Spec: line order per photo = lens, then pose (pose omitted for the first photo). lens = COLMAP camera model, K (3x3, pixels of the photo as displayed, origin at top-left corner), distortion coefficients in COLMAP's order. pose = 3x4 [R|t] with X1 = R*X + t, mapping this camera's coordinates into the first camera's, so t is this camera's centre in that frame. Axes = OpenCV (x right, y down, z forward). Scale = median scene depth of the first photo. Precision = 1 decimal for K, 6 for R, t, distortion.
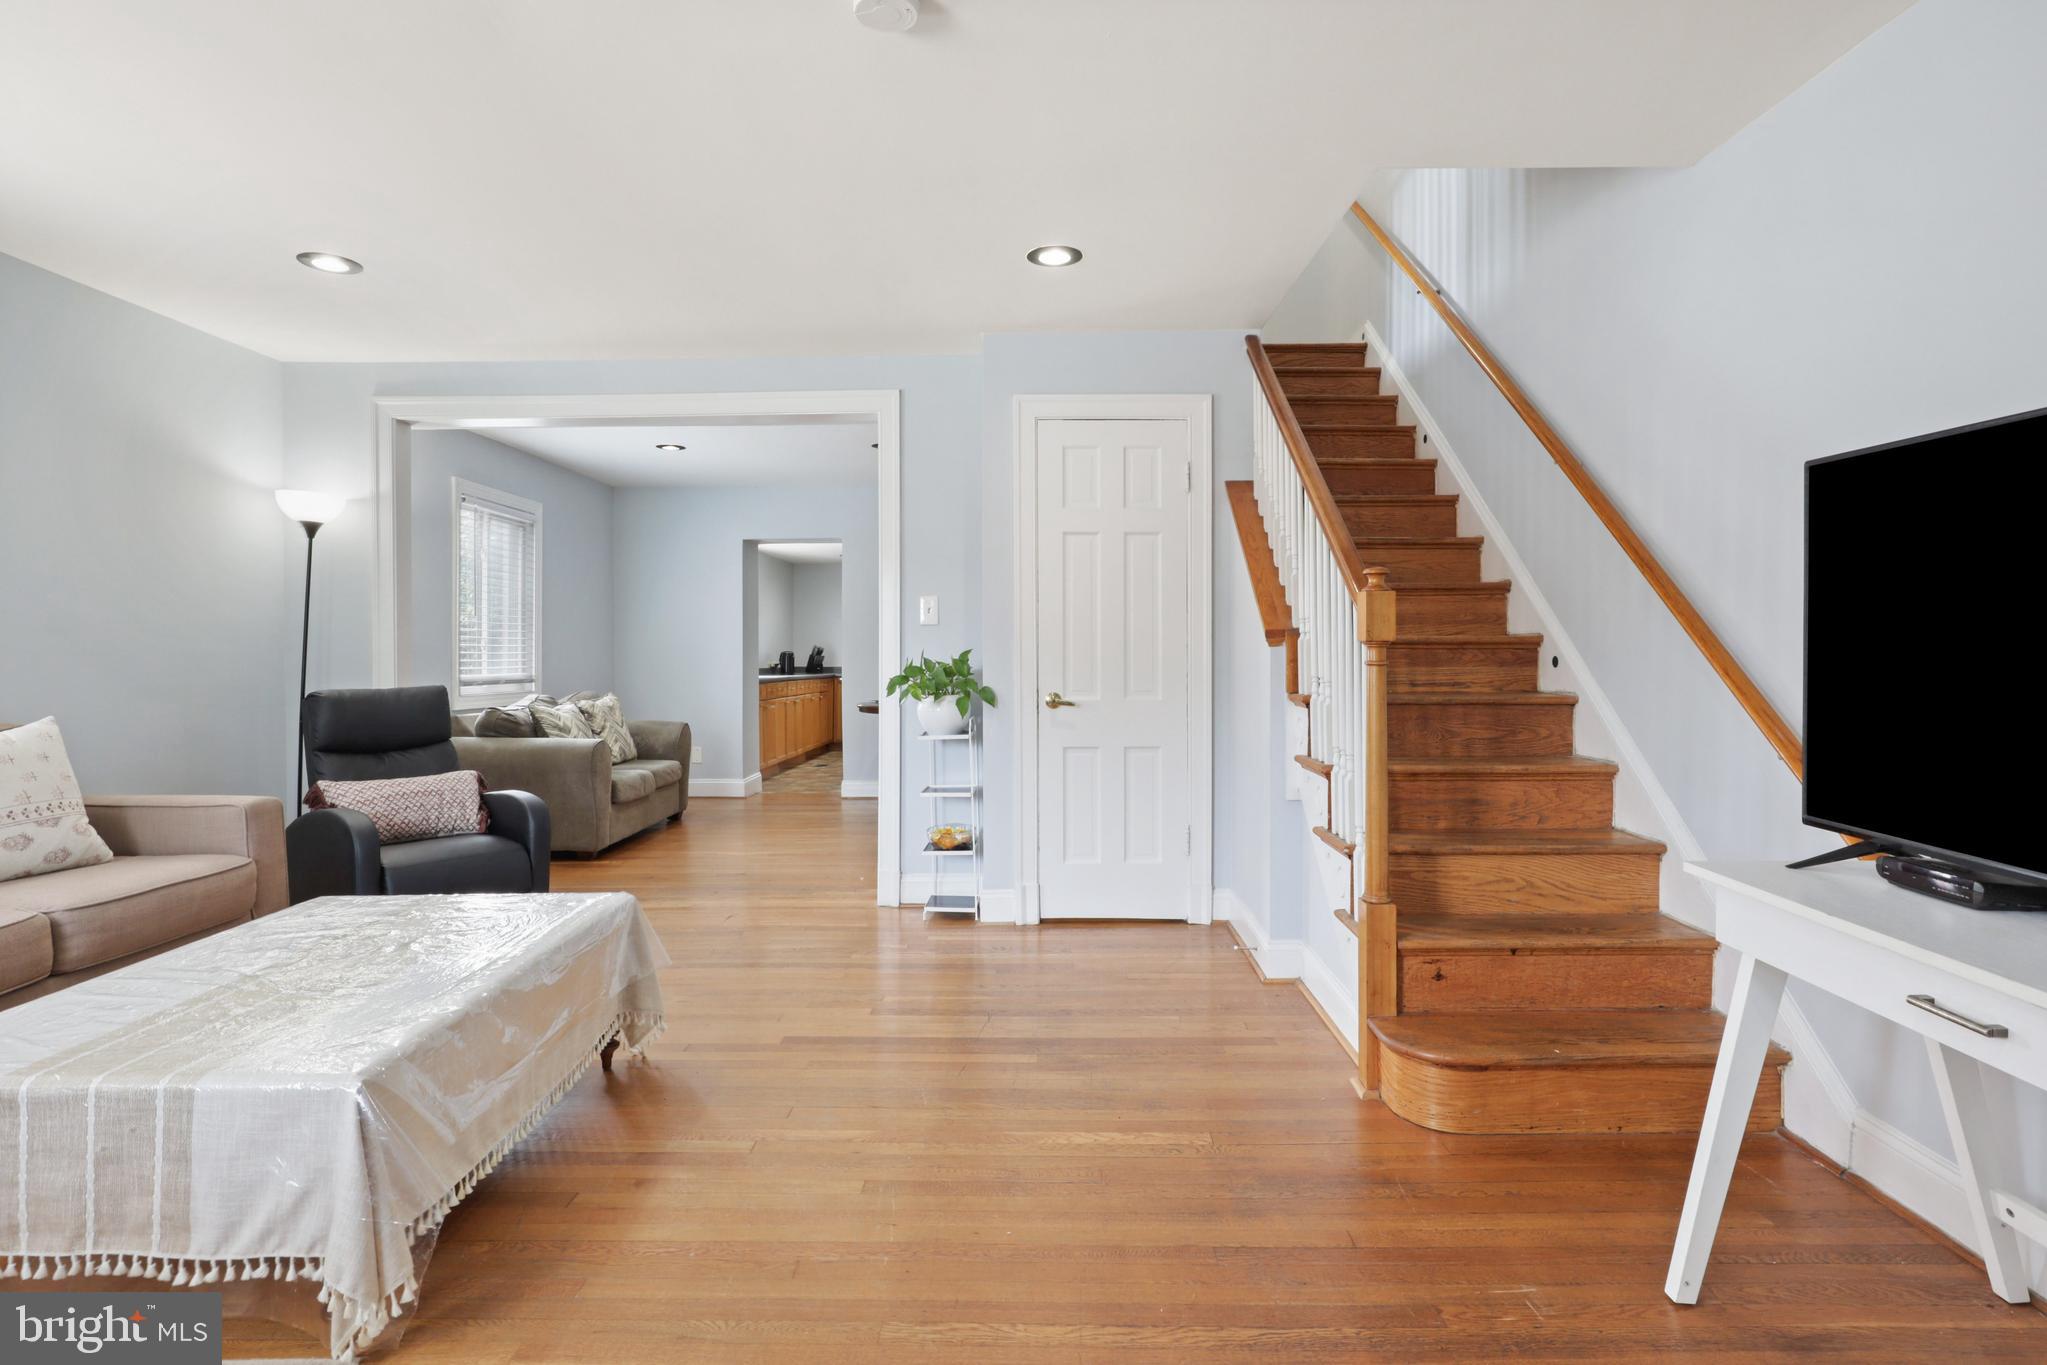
lens RADIAL K [[1041.0, 0, 1028.0], [0, 1041.0, 652.2], [0, 0, 1]] dist [-0.027906, 0.028303]
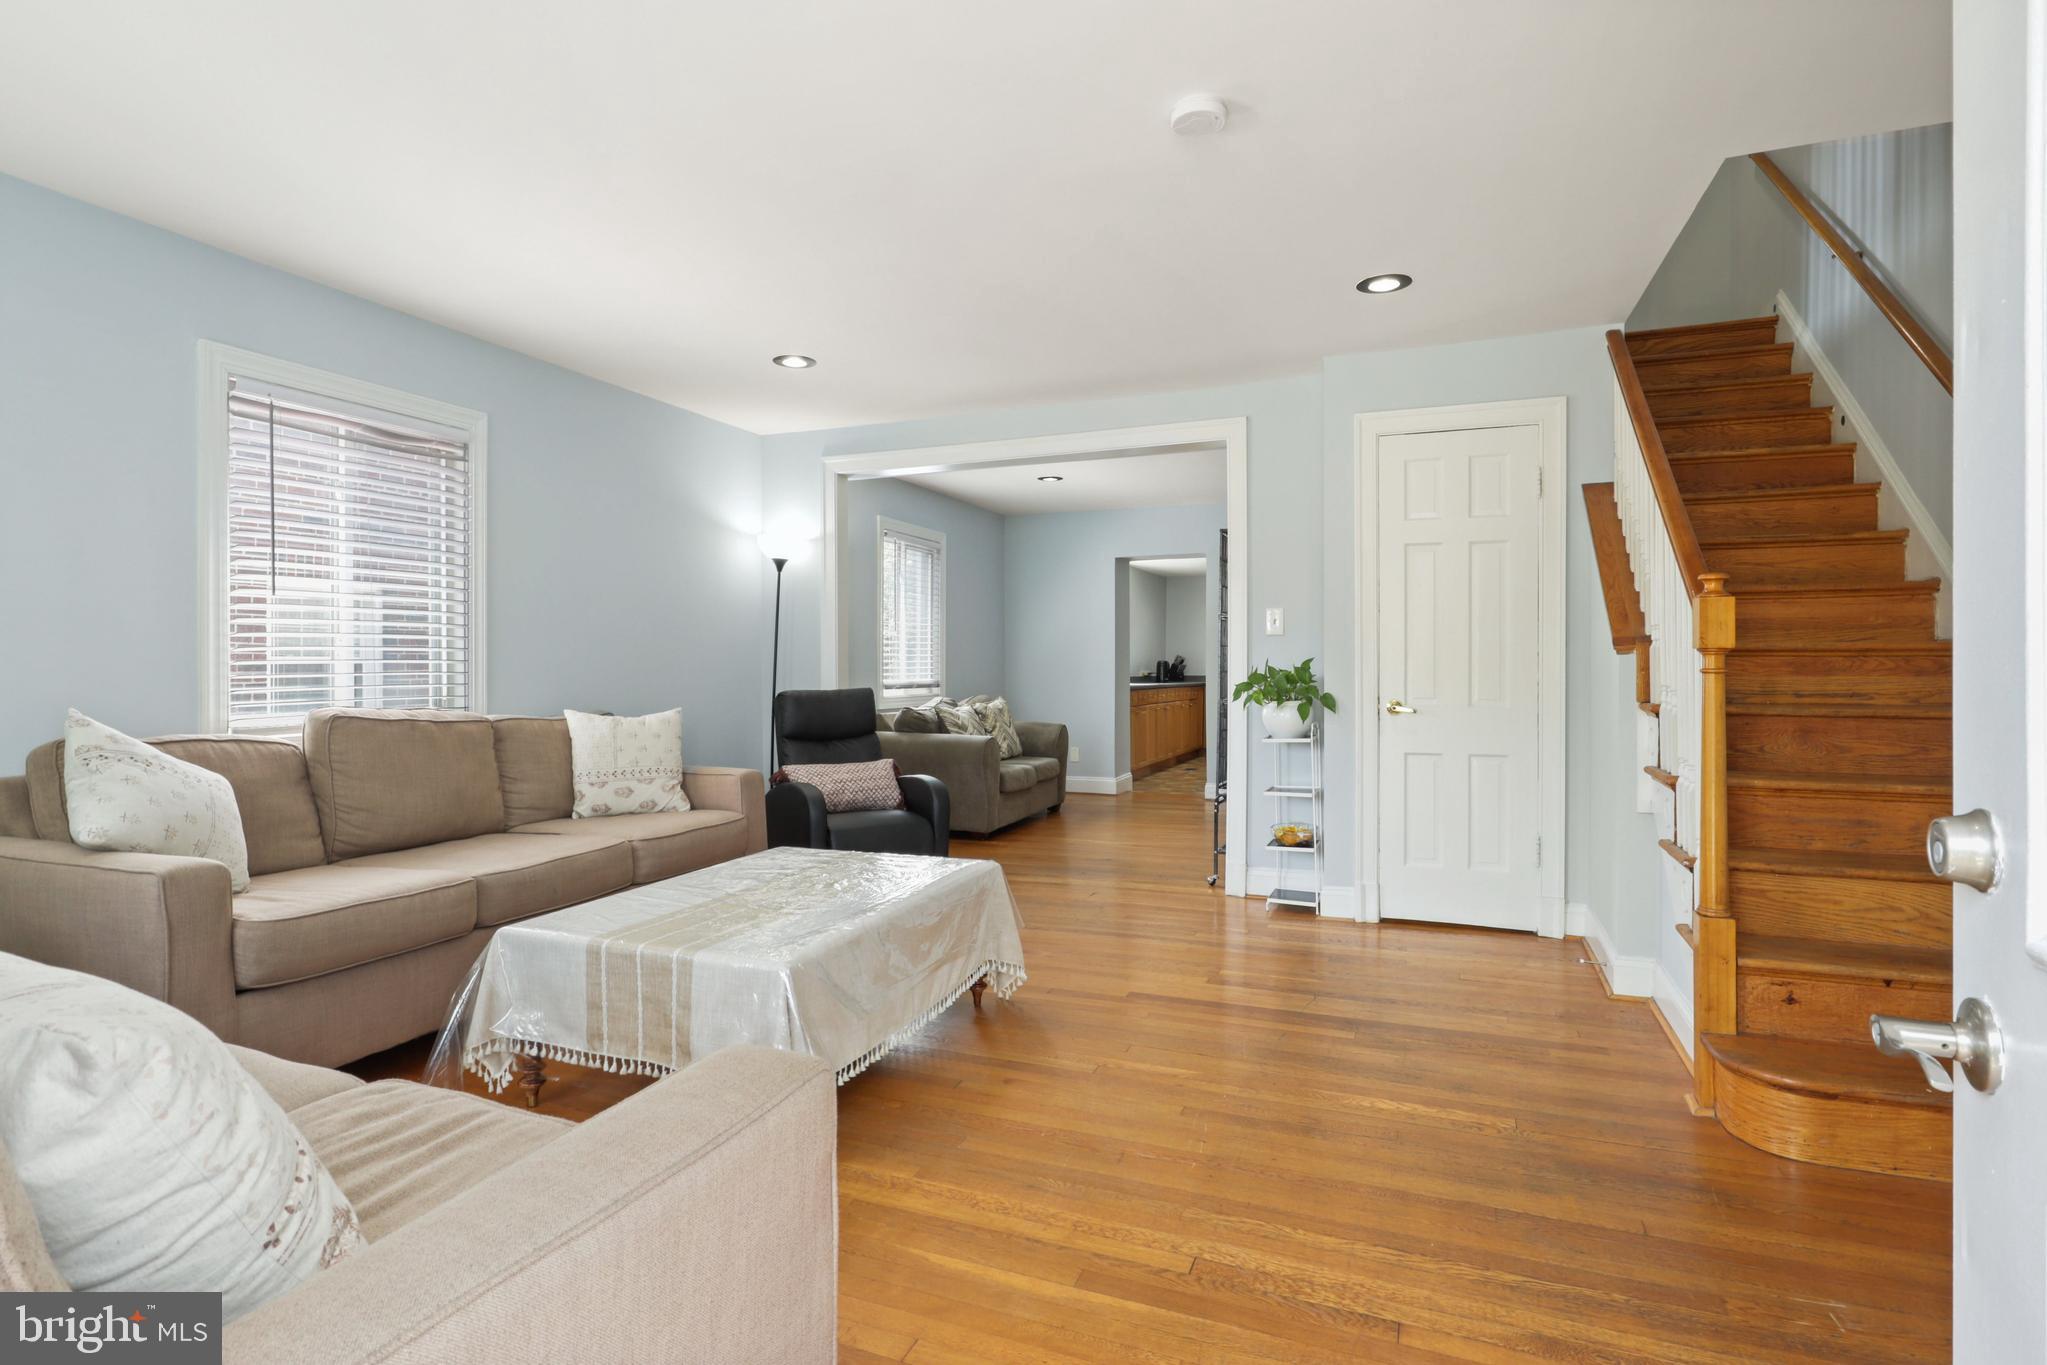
lens RADIAL K [[1028.8, 0, 1020.6], [0, 1028.8, 656.7], [0, 0, 1]] dist [0.002829, 0.001047]
pose [[0.932316, -0.001919, -0.361639, 0.049226], [0.000141, 0.999988, -0.004942, 0.001313], [0.361644, 0.004556, 0.932305, -0.086632]]
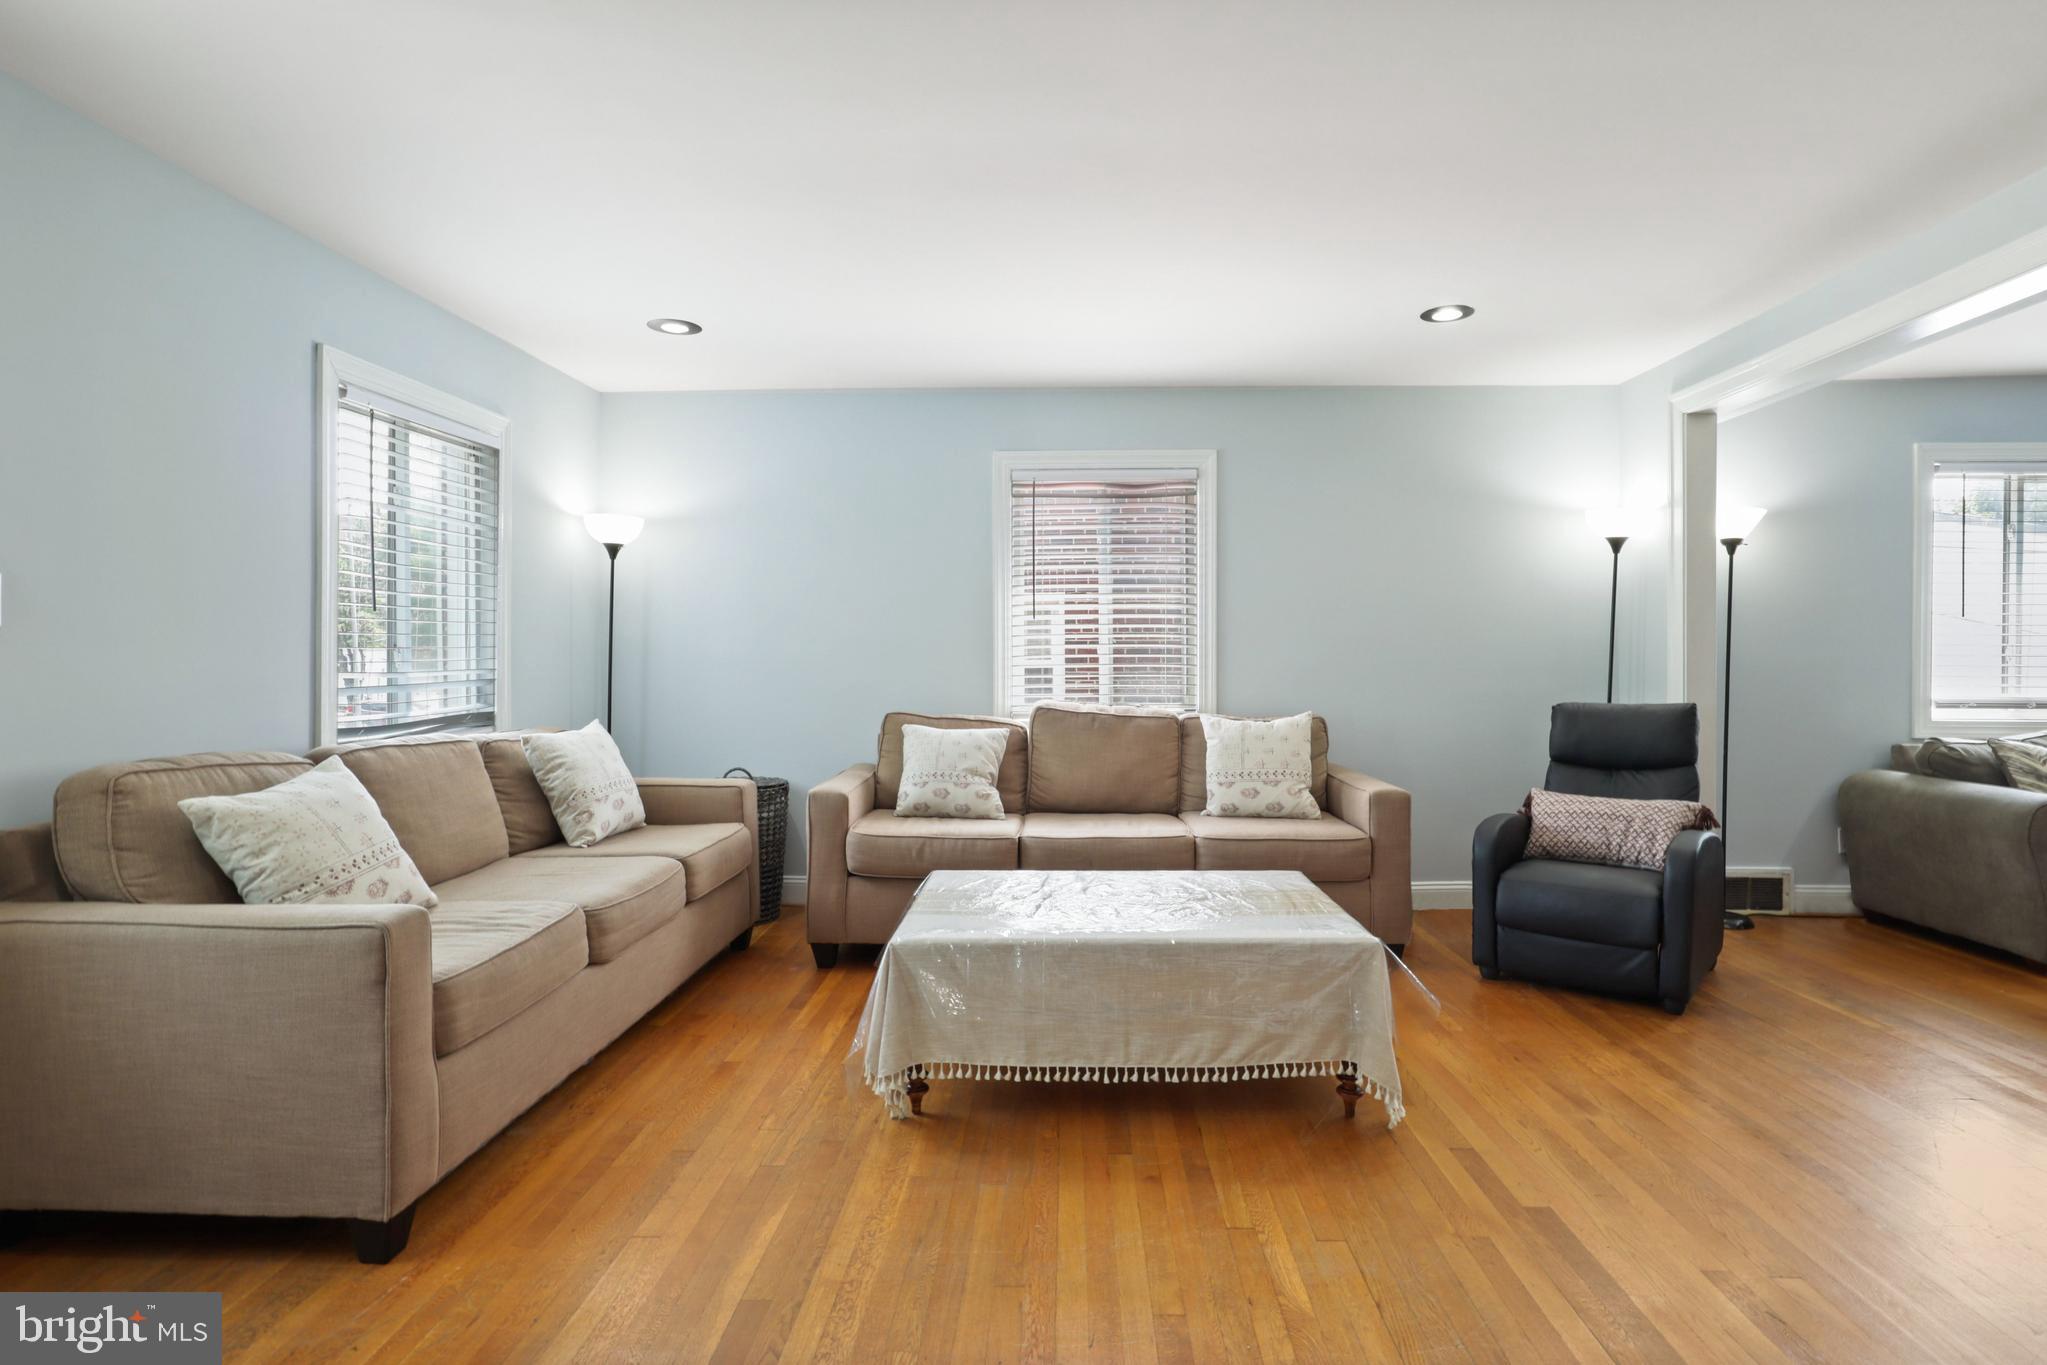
lens RADIAL K [[1026.1, 0, 1026.2], [0, 1026.1, 679.9], [0, 0, 1]] dist [0.002466, 0.001946]
pose [[-0.021516, 0.022010, -0.999526, 0.350651], [0.000625, 0.999758, 0.022001, -0.009331], [0.999768, -0.000151, -0.021525, 0.475533]]
